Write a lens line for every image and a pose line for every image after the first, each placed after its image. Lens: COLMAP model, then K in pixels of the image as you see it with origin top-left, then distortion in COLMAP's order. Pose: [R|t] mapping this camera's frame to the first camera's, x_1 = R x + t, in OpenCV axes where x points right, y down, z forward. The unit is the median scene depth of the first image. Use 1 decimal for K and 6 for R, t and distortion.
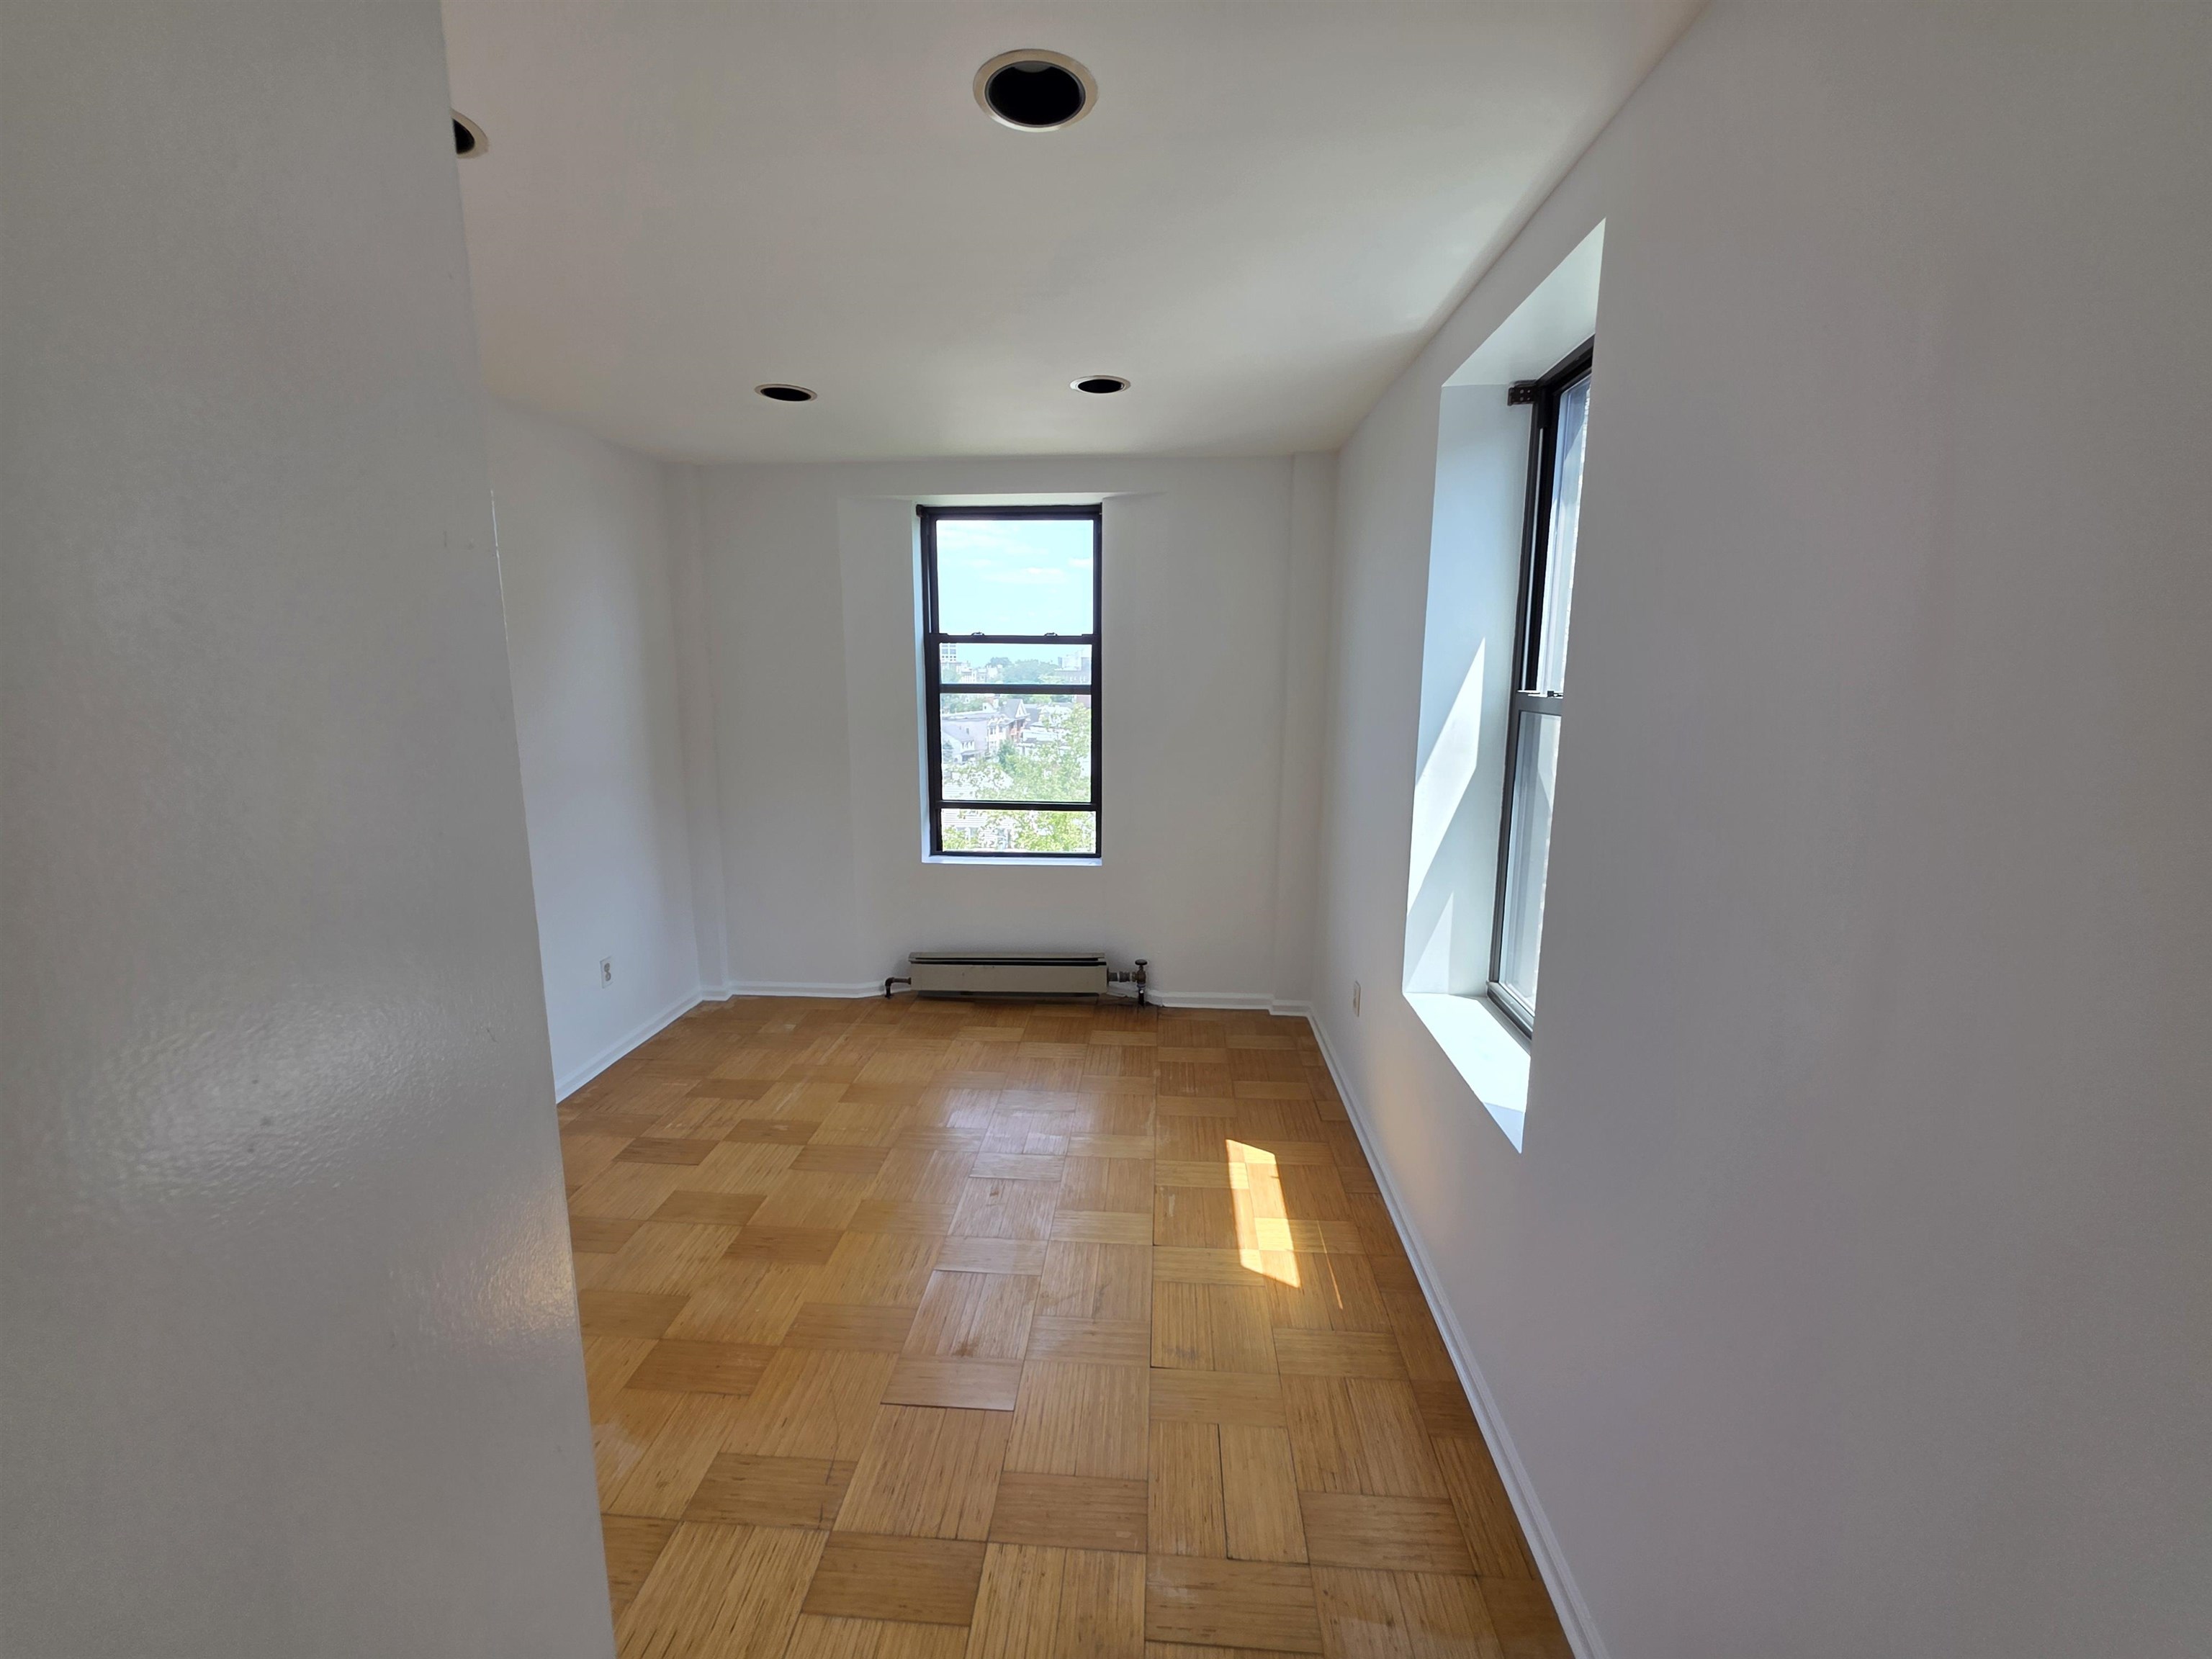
lens RADIAL K [[886.5, 0, 1095.5], [0, 886.5, 817.7], [0, 0, 1]] dist [-0.000234, 0.000198]
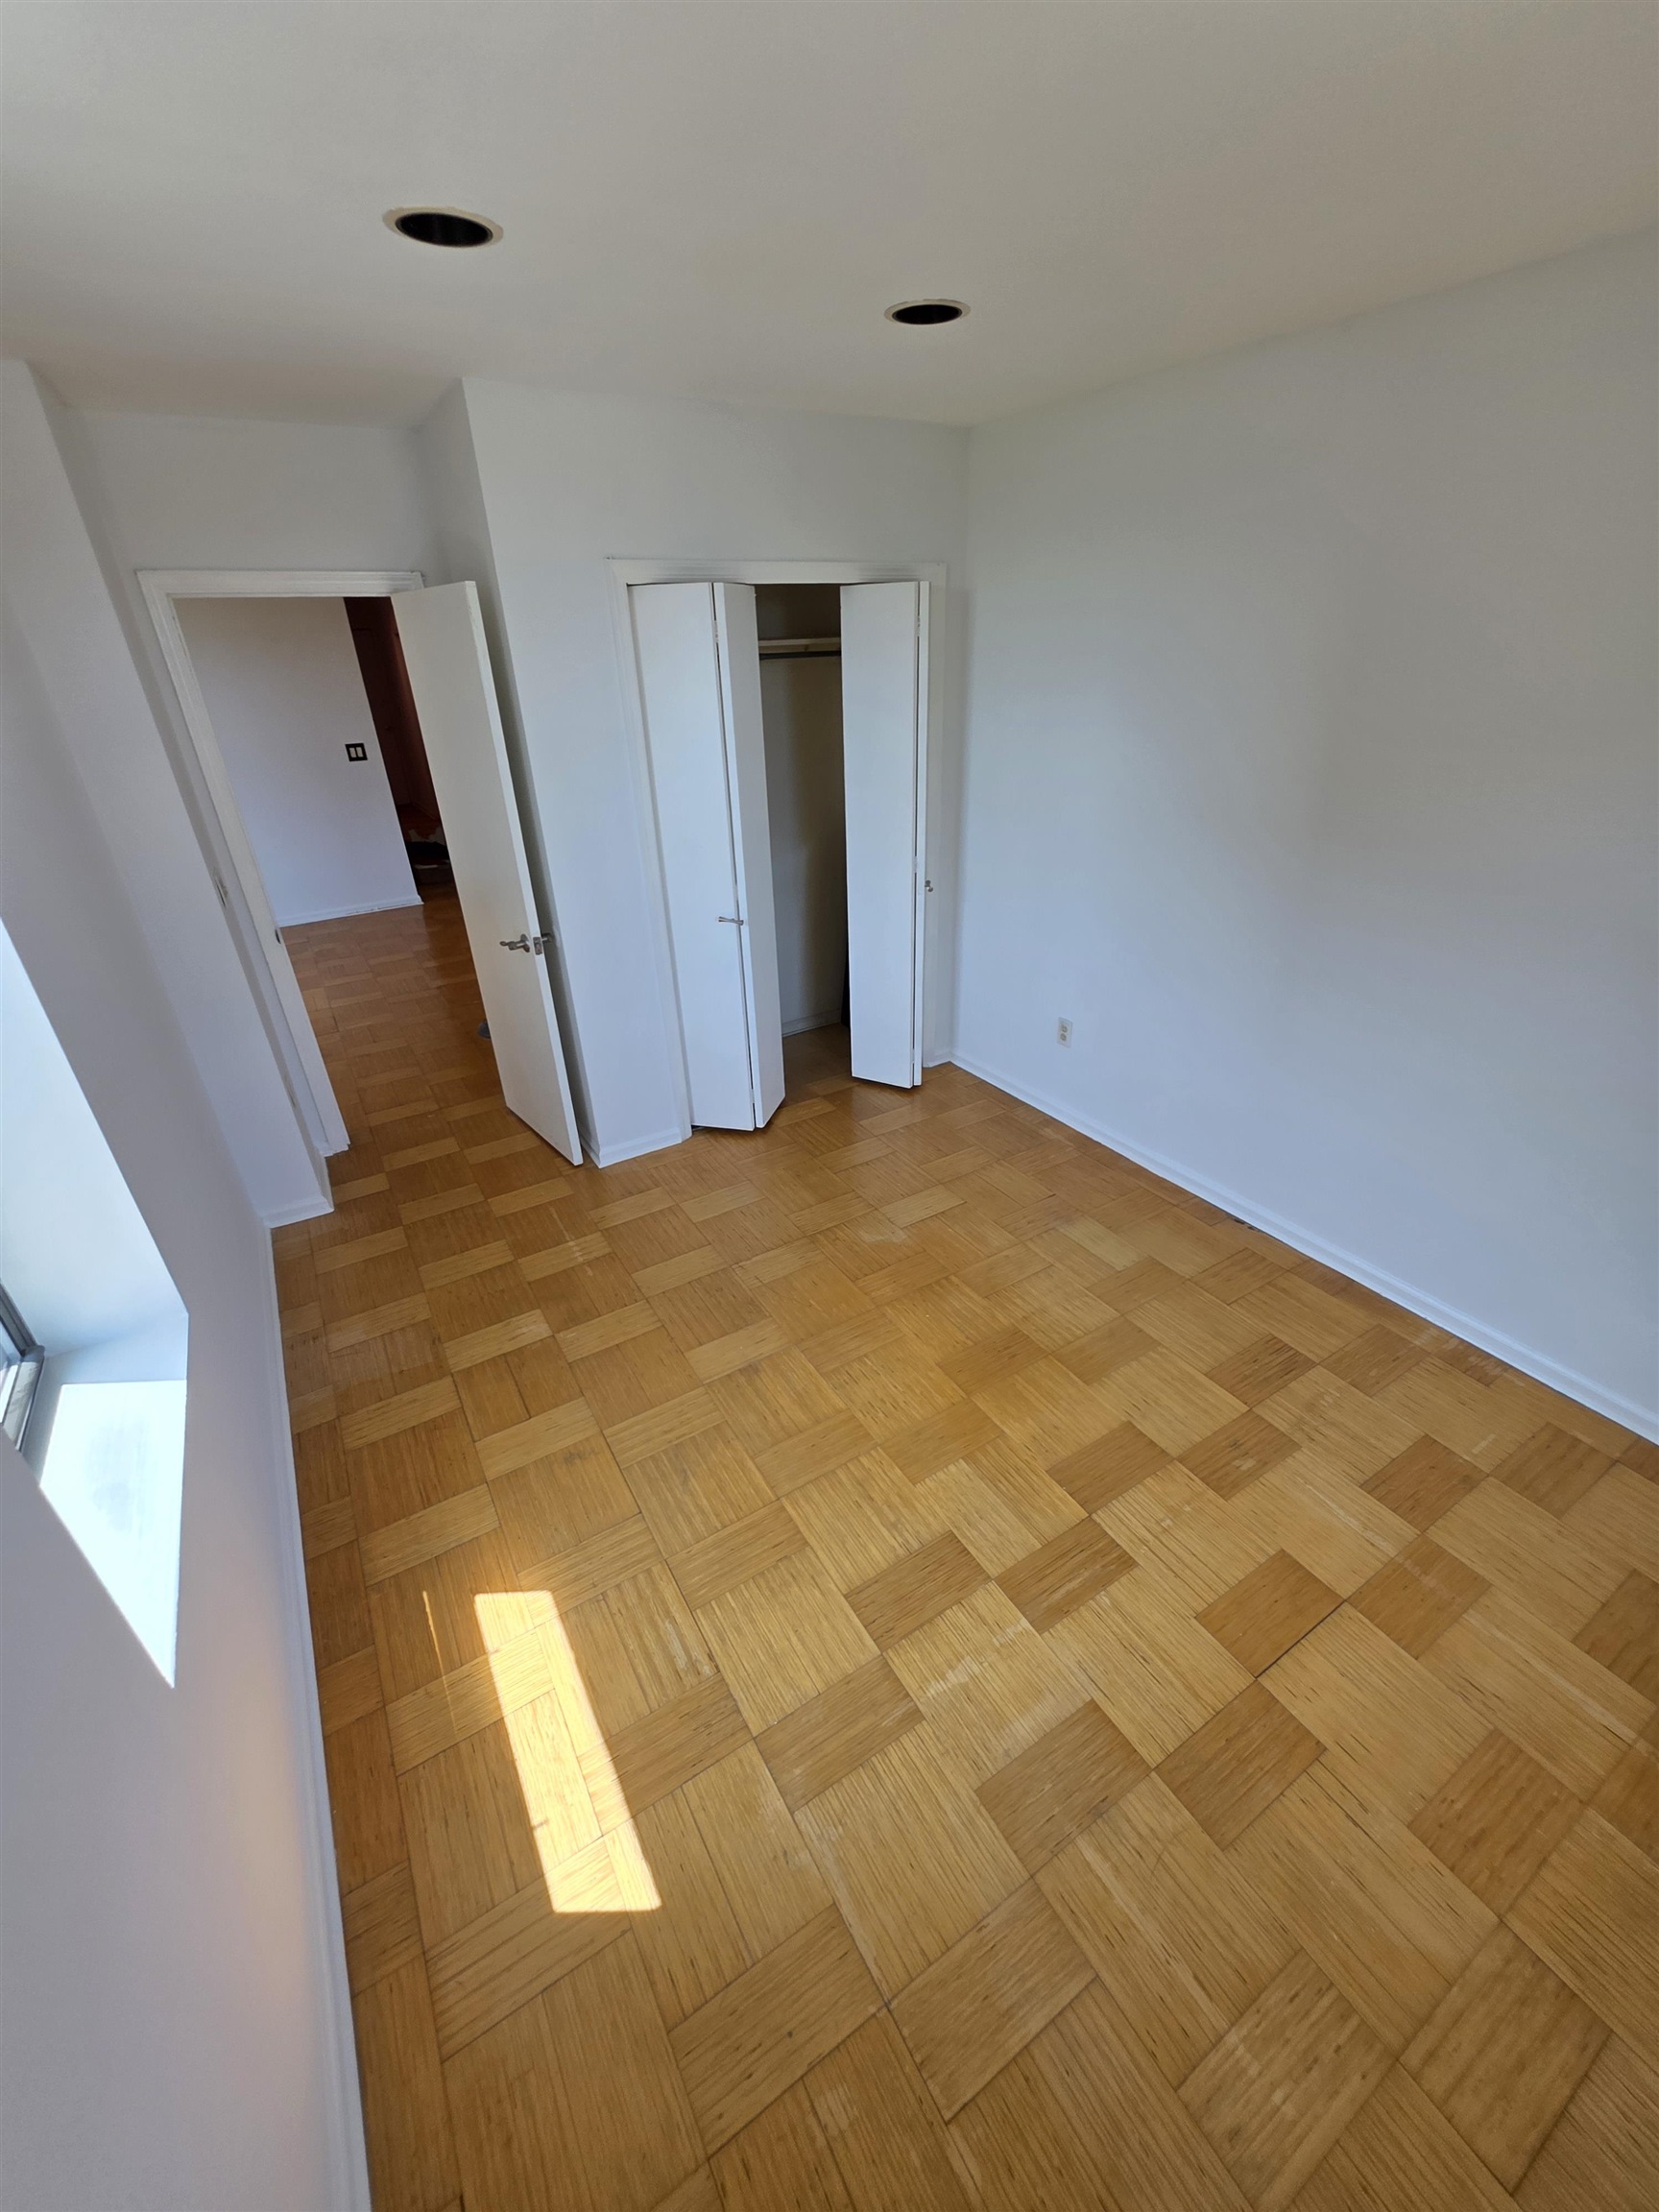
lens RADIAL K [[886.5, 0, 809.4], [0, 886.5, 1122.9], [0, 0, 1]] dist [-0.000234, 0.000198]
pose [[-0.820583, 0.293860, -0.490193, 0.199788], [-0.068745, 0.800714, 0.595090, -0.270562], [0.567377, 0.522019, -0.636851, 1.178130]]
